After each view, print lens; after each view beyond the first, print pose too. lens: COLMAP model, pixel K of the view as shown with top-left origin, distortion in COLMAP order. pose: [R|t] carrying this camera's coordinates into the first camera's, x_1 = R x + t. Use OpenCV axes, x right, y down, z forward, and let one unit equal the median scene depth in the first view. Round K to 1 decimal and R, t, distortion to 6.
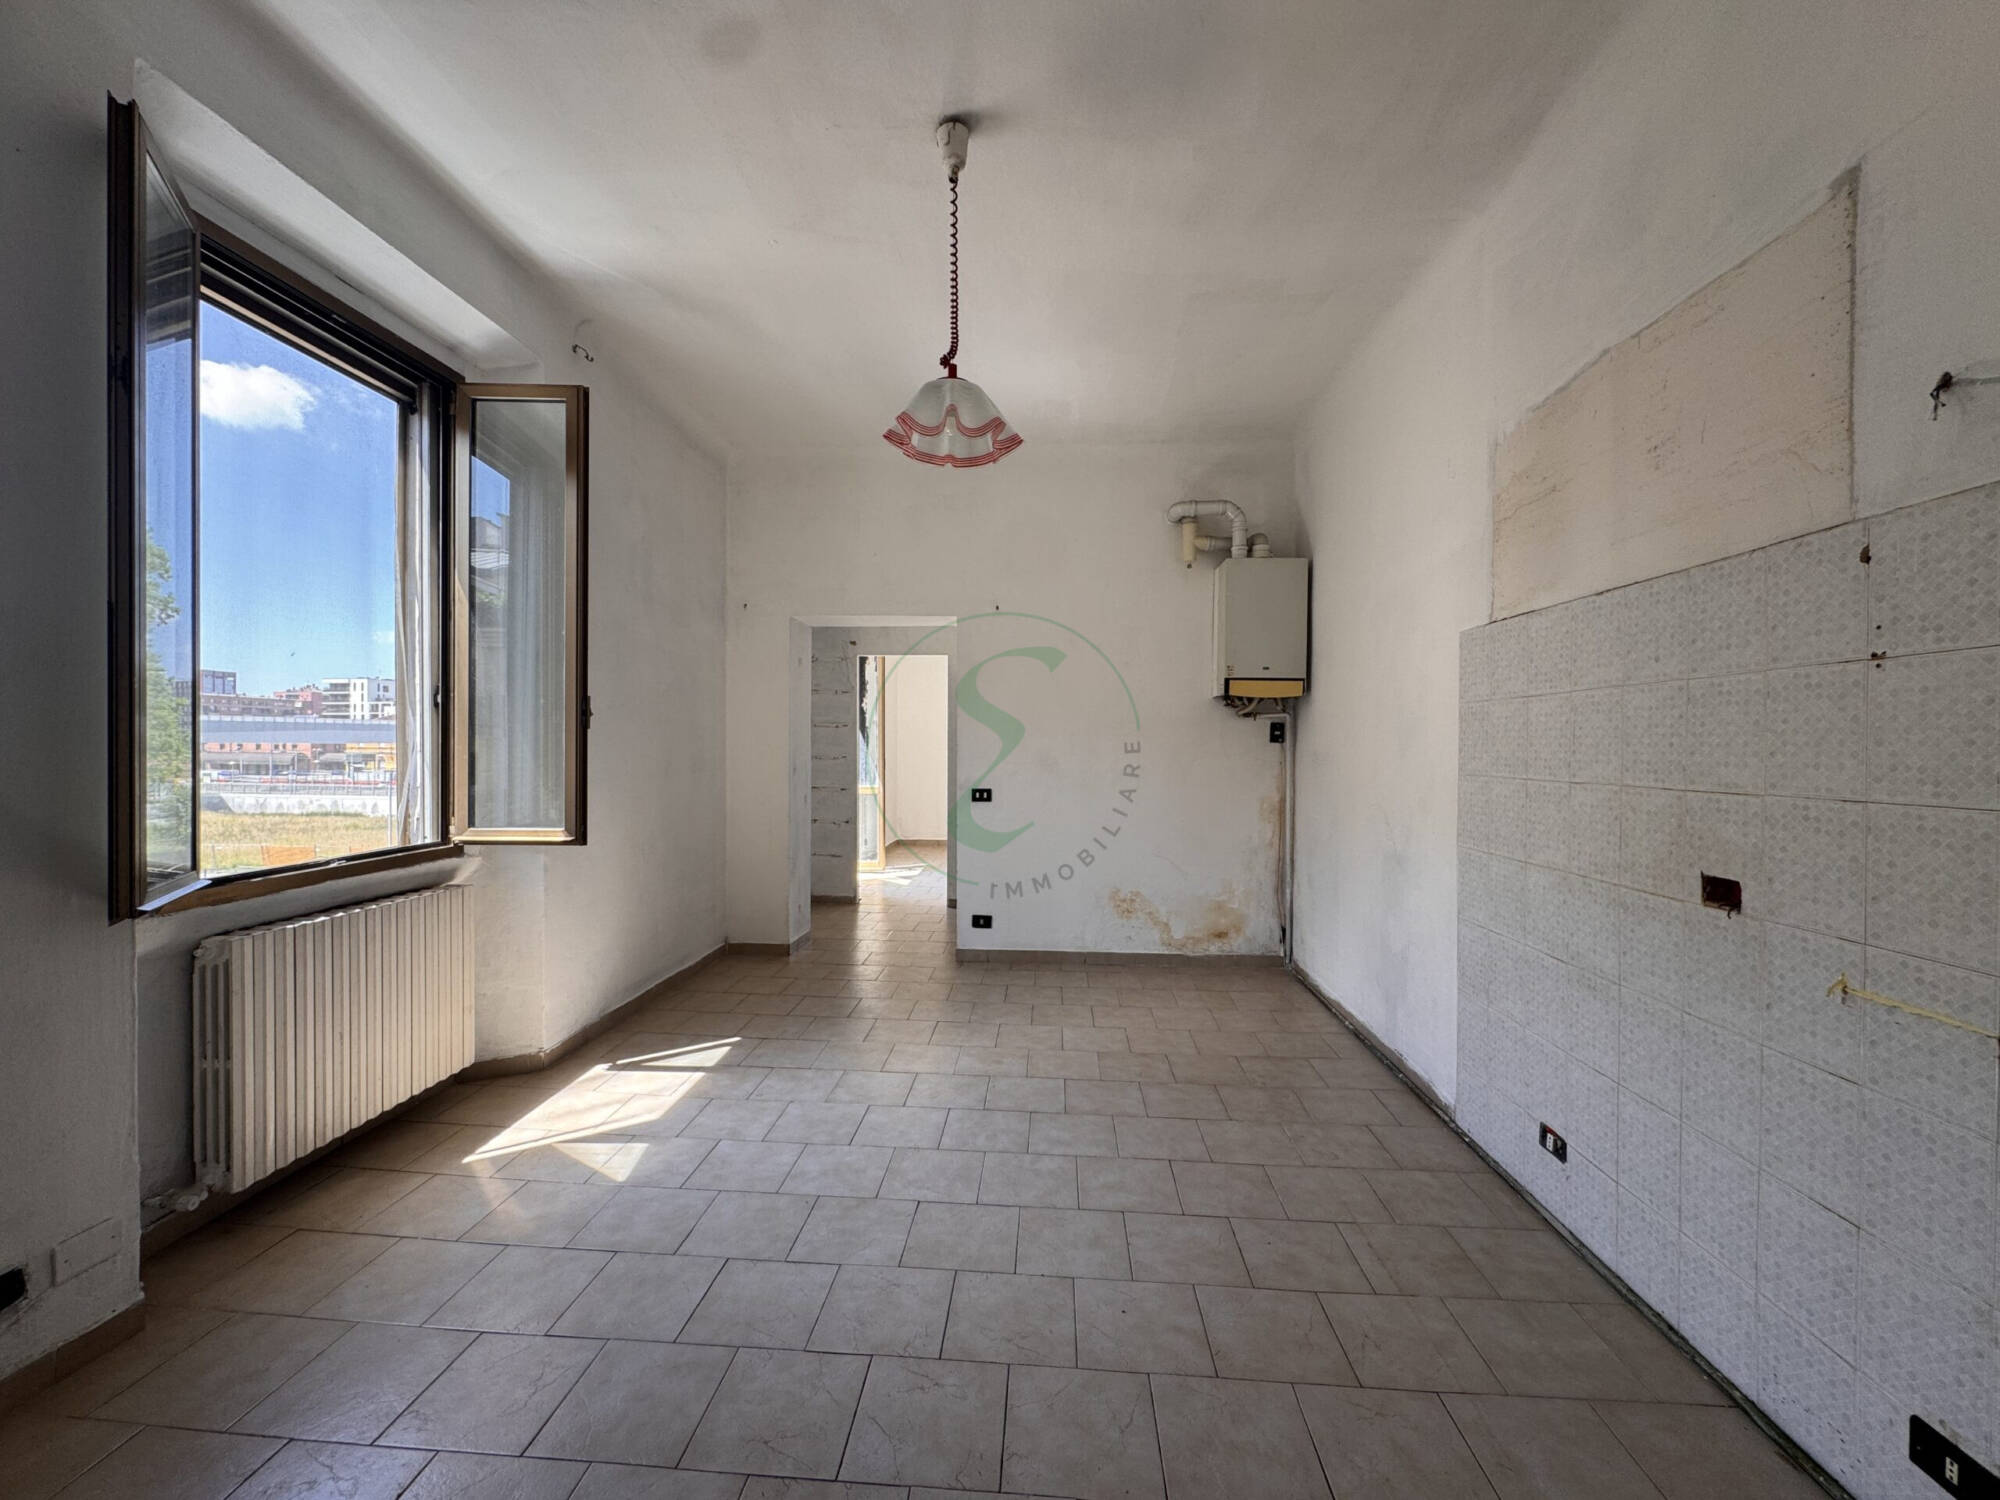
lens RADIAL K [[791.8, 0, 1000.9], [0, 791.8, 752.1], [0, 0, 1]] dist [-0.002263, 0.000111]
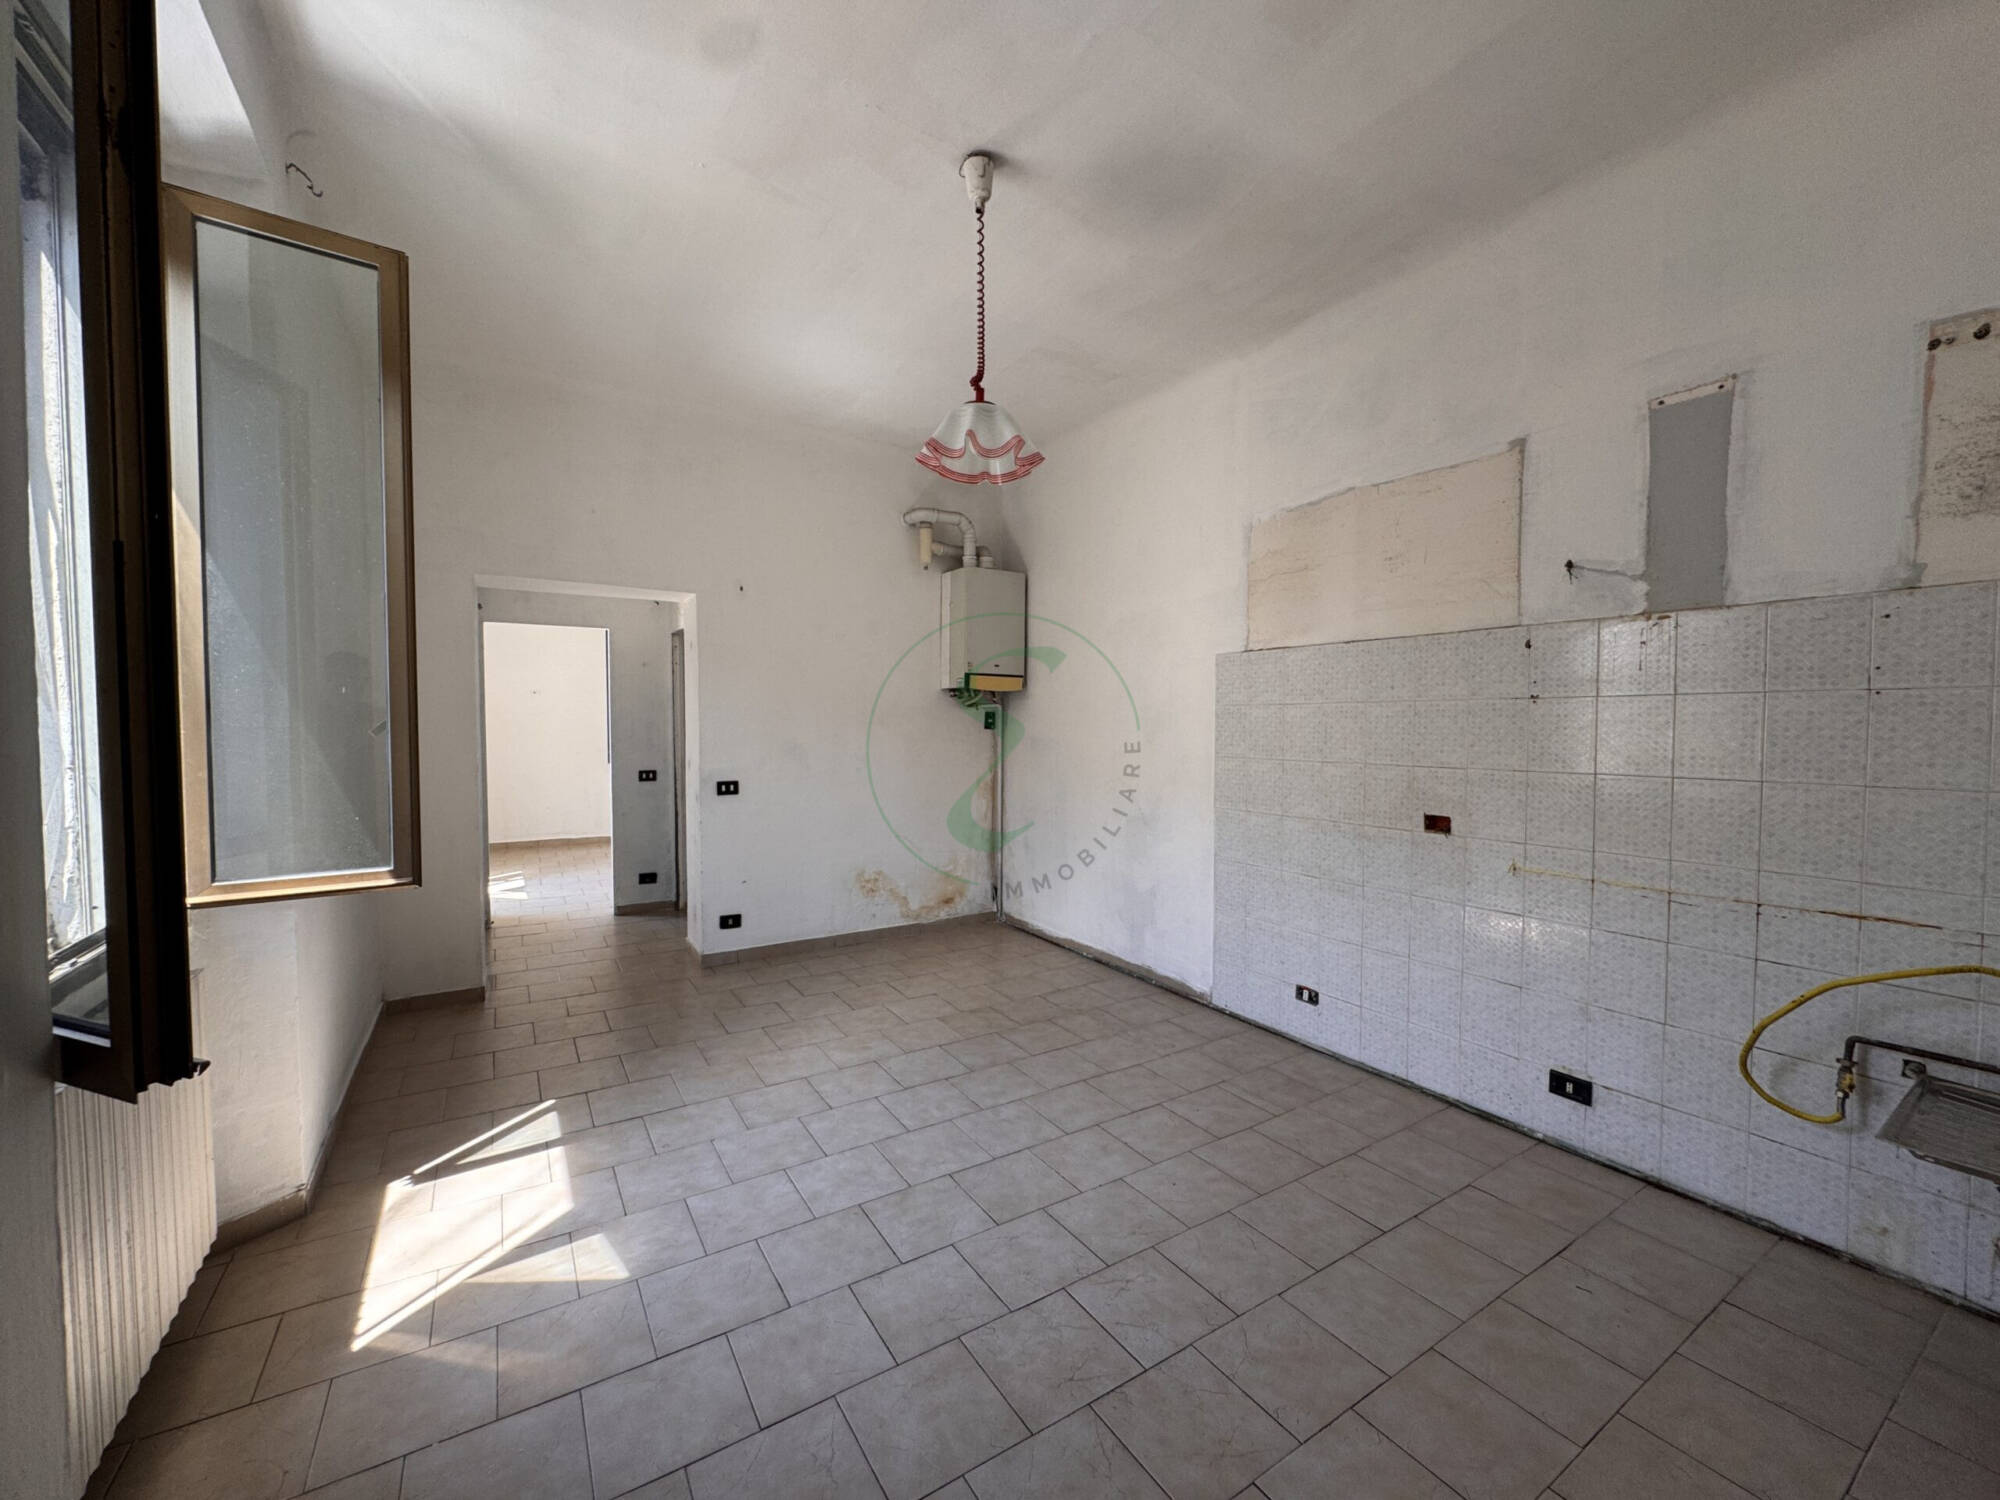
lens RADIAL K [[791.8, 0, 999.6], [0, 791.8, 752.0], [0, 0, 1]] dist [-0.002263, 0.000111]
pose [[0.808191, -0.026437, 0.588327, -0.581496], [0.008134, 0.999398, 0.033736, -0.031748], [-0.588865, -0.022480, 0.807919, 0.099169]]
